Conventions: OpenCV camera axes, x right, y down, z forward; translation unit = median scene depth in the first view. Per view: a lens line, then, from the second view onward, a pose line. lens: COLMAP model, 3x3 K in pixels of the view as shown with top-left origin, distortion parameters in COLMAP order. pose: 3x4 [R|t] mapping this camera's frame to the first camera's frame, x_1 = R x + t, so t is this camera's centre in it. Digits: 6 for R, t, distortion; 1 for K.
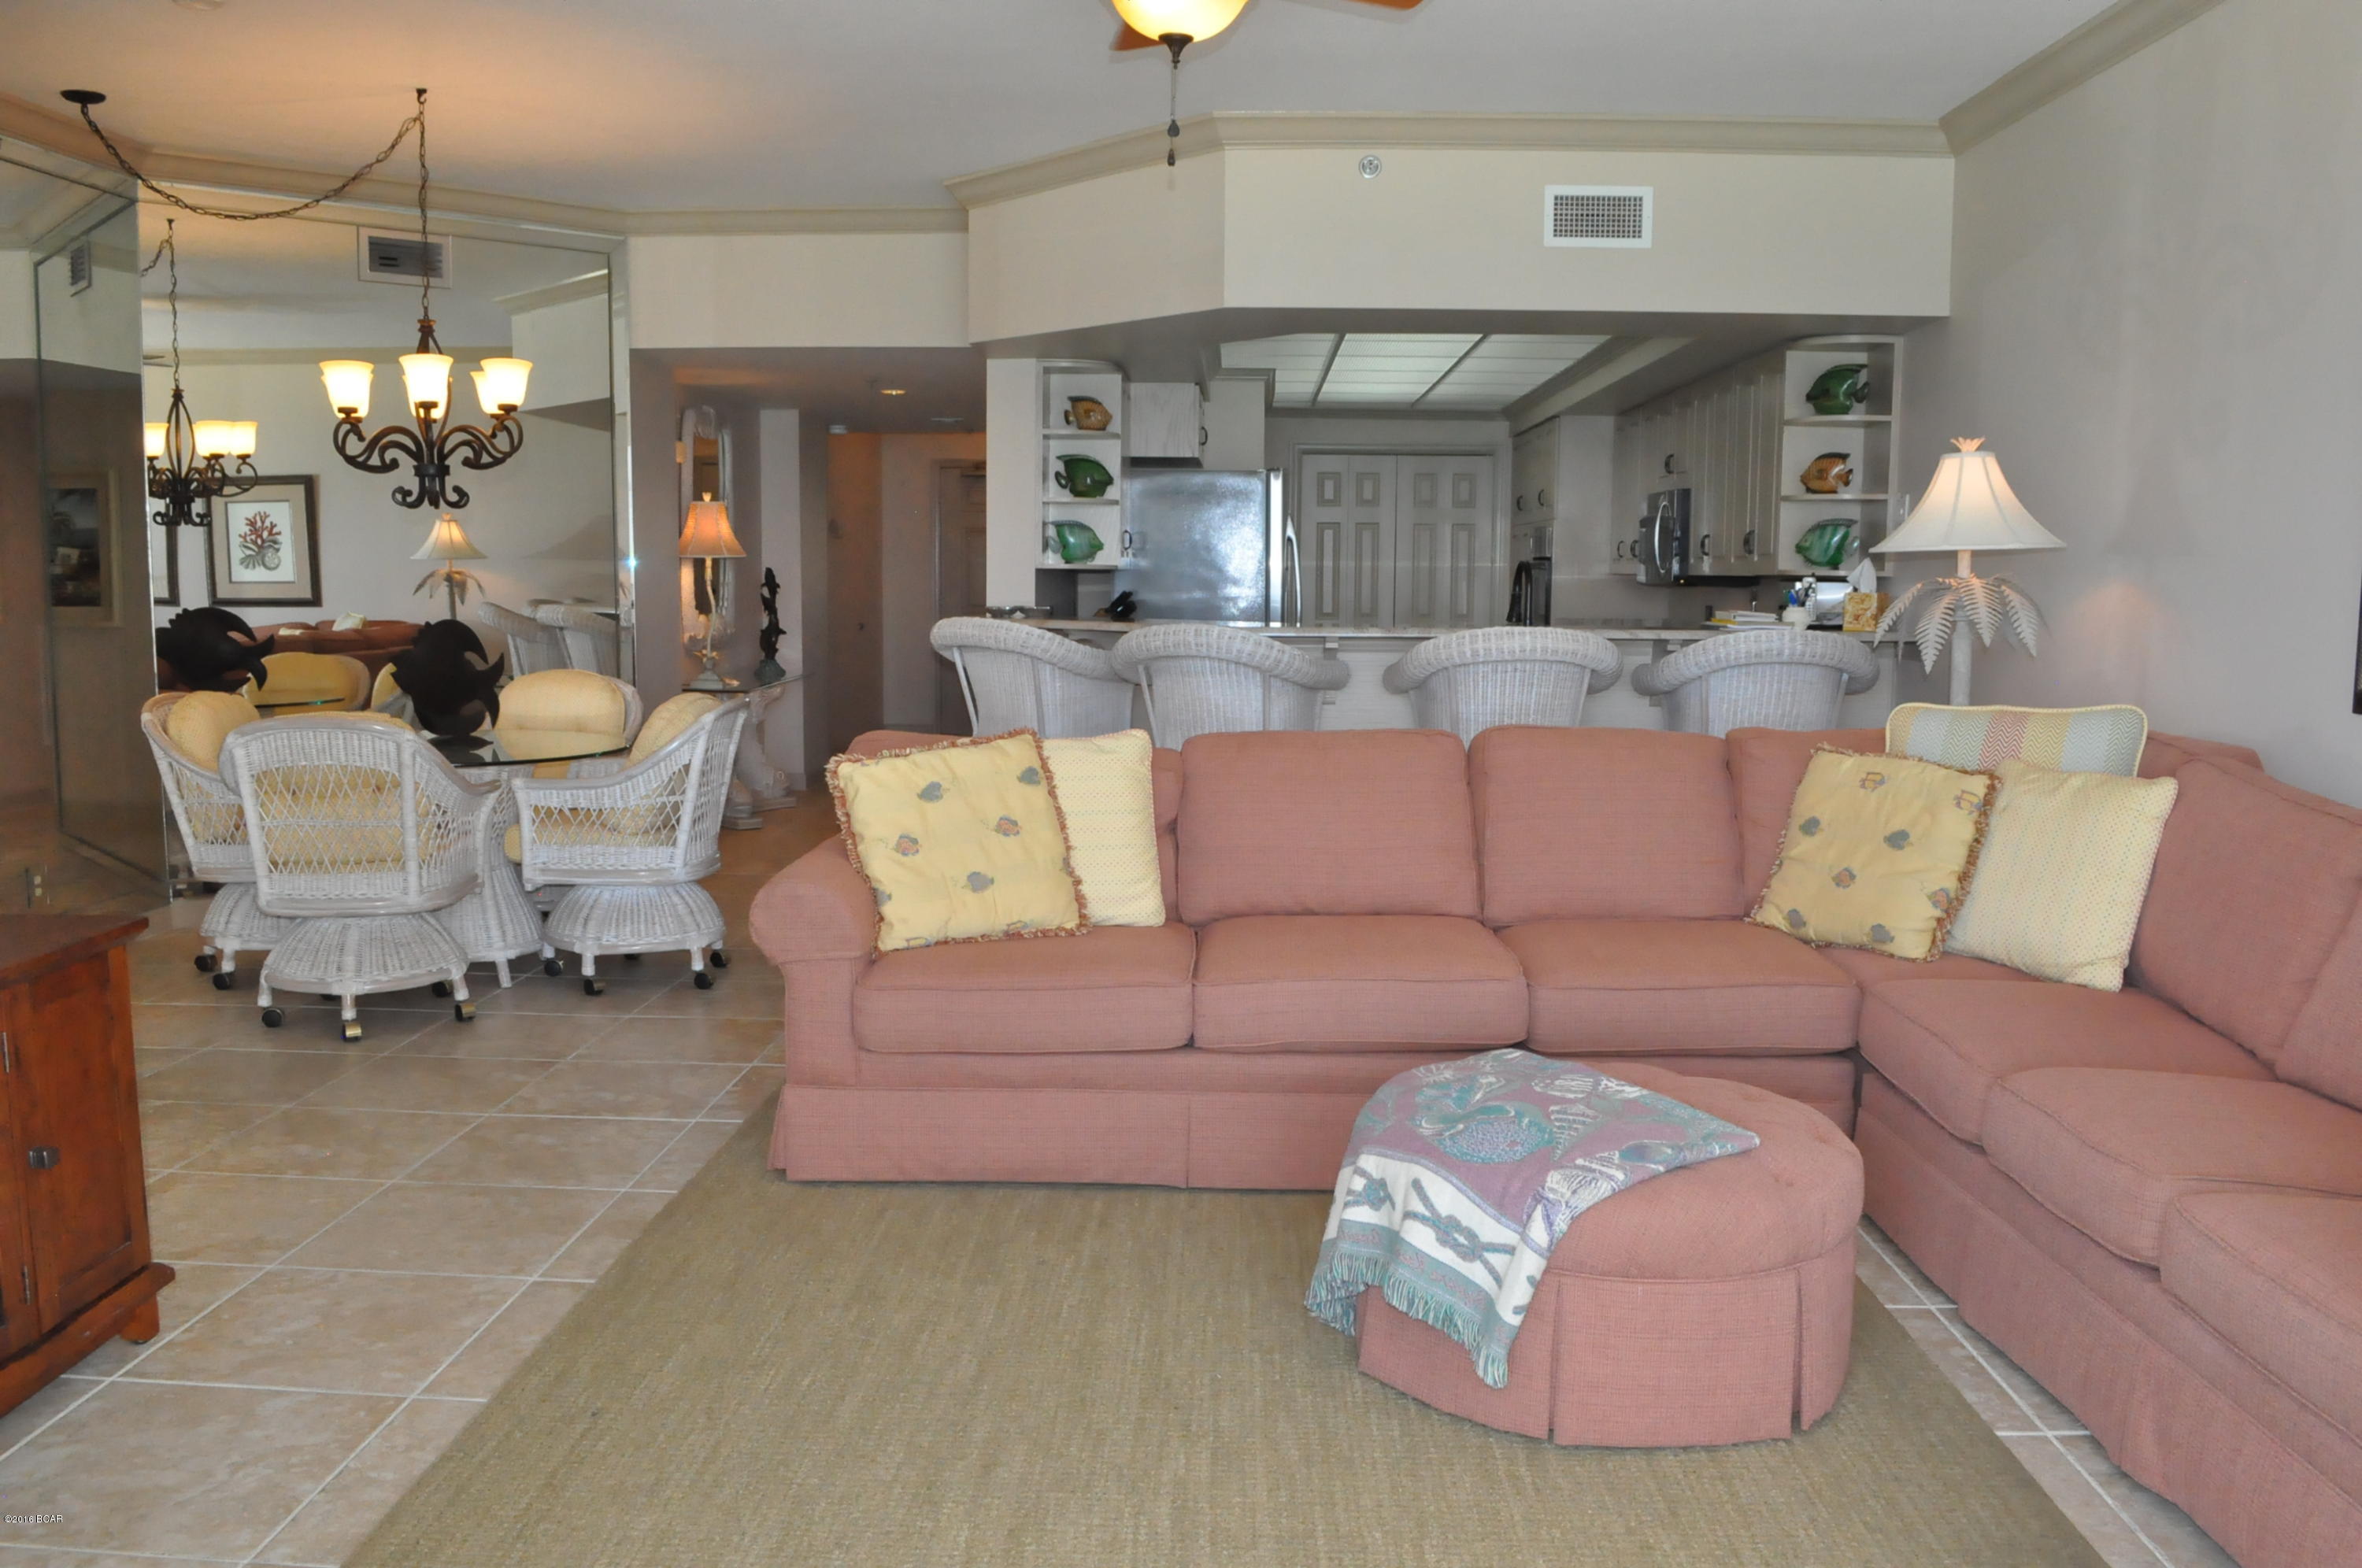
lens RADIAL K [[1885.8, 0, 1179.0], [0, 1885.8, 789.0], [0, 0, 1]] dist [-0.075321, -0.005421]
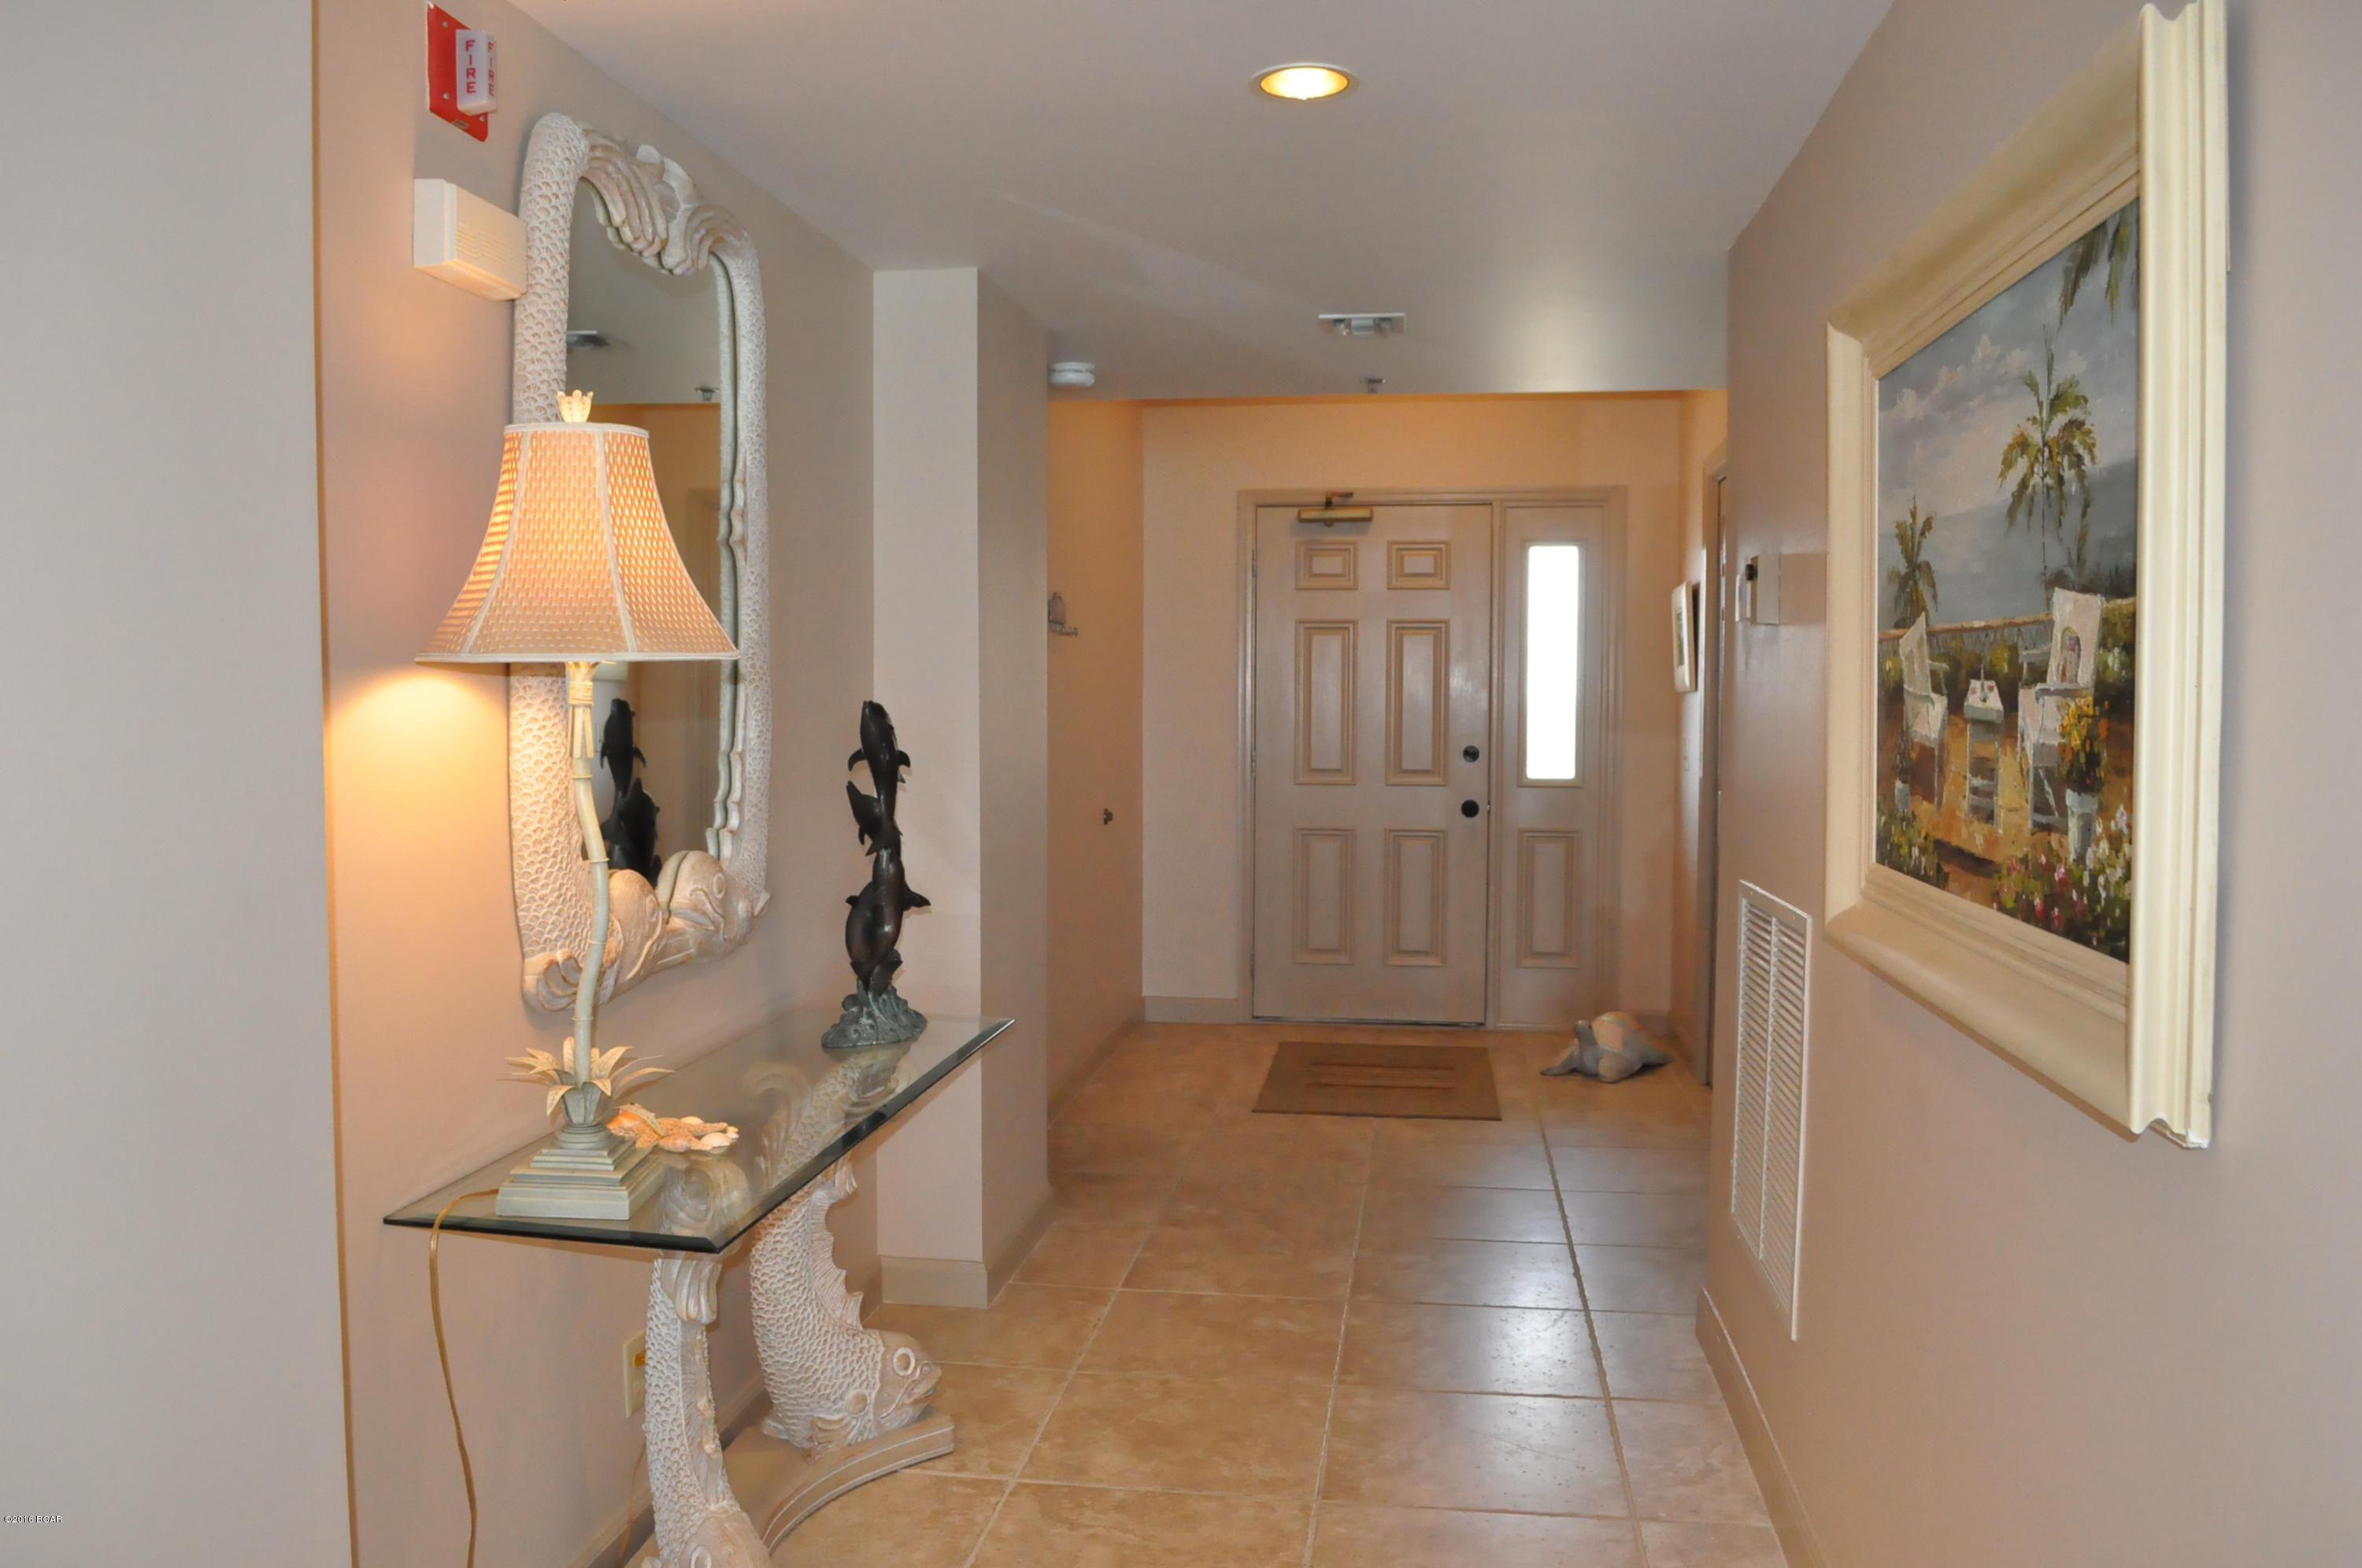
lens RADIAL K [[1885.8, 0, 1180.2], [0, 1885.8, 781.1], [0, 0, 1]] dist [-0.075321, -0.005421]
pose [[0.994847, -0.004420, -0.101293, -0.105055], [-0.002891, 0.997406, -0.071918, -0.063468], [0.101348, 0.071841, 0.992254, 0.536333]]
